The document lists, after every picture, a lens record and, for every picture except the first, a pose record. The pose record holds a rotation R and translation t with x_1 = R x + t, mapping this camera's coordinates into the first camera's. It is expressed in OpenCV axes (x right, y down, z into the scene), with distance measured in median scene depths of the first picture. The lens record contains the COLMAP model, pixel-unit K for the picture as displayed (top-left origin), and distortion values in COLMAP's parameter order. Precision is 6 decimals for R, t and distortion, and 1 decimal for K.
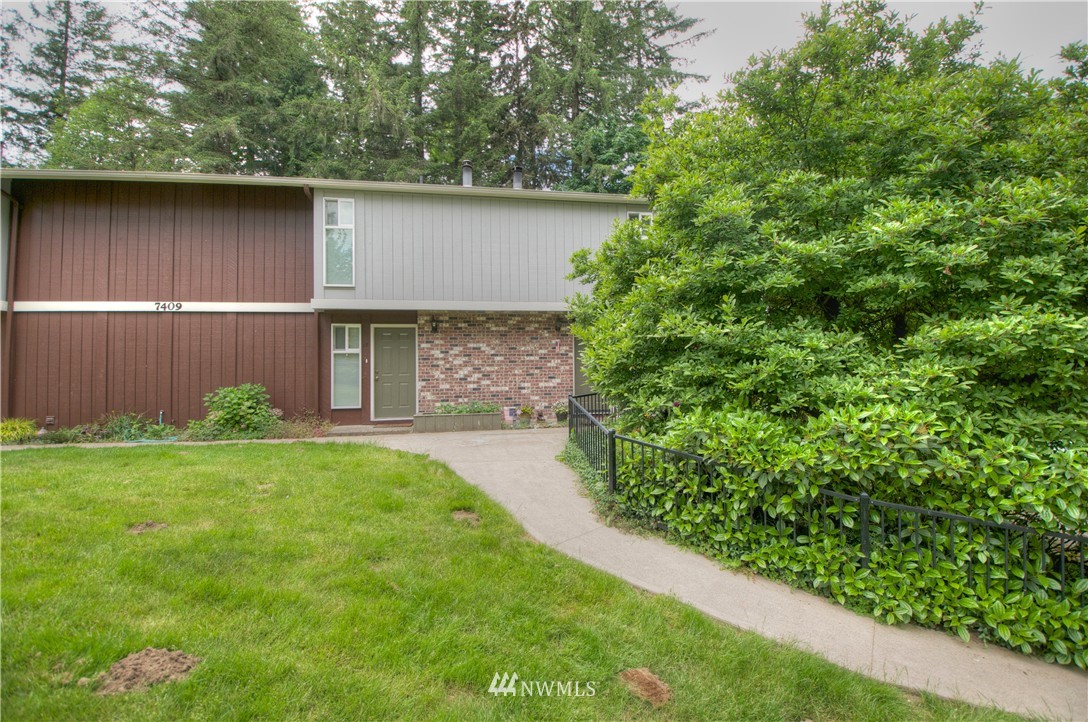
lens RADIAL K [[478.2, 0, 550.7], [0, 478.2, 363.9], [0, 0, 1]] dist [0.011163, -0.021689]
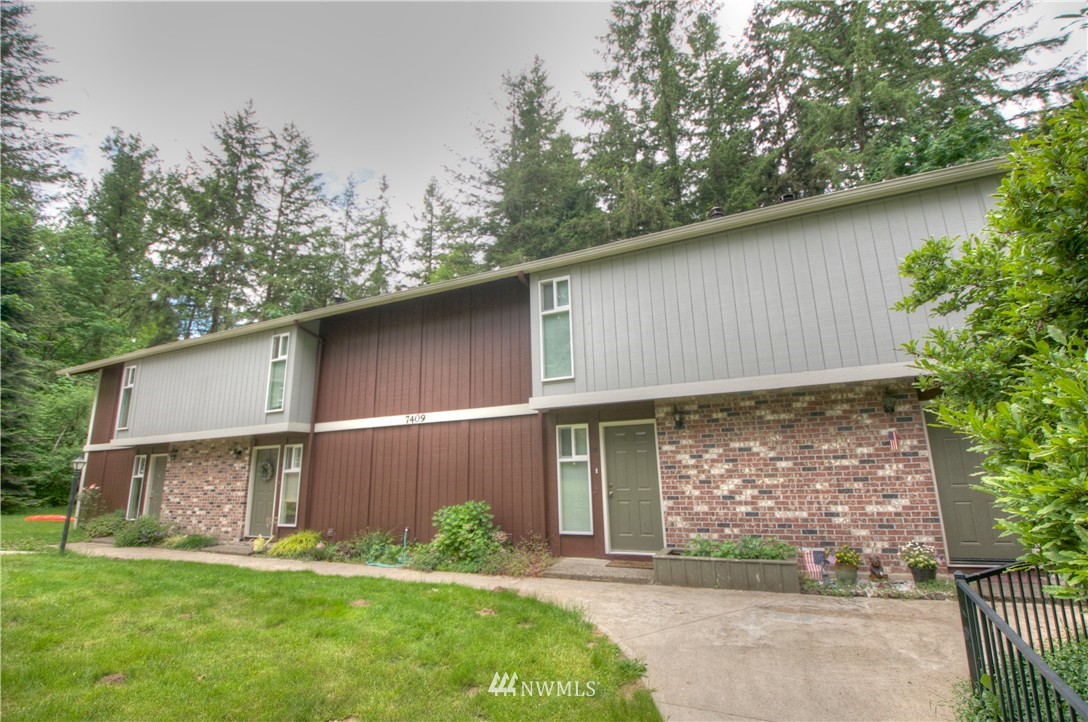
lens RADIAL K [[478.2, 0, 550.7], [0, 478.2, 363.9], [0, 0, 1]] dist [0.011163, -0.021689]
pose [[0.829506, -0.132645, -0.542517, -0.003629], [0.029804, 0.980516, -0.194164, -0.027900], [0.557702, 0.144891, 0.817298, 0.297696]]
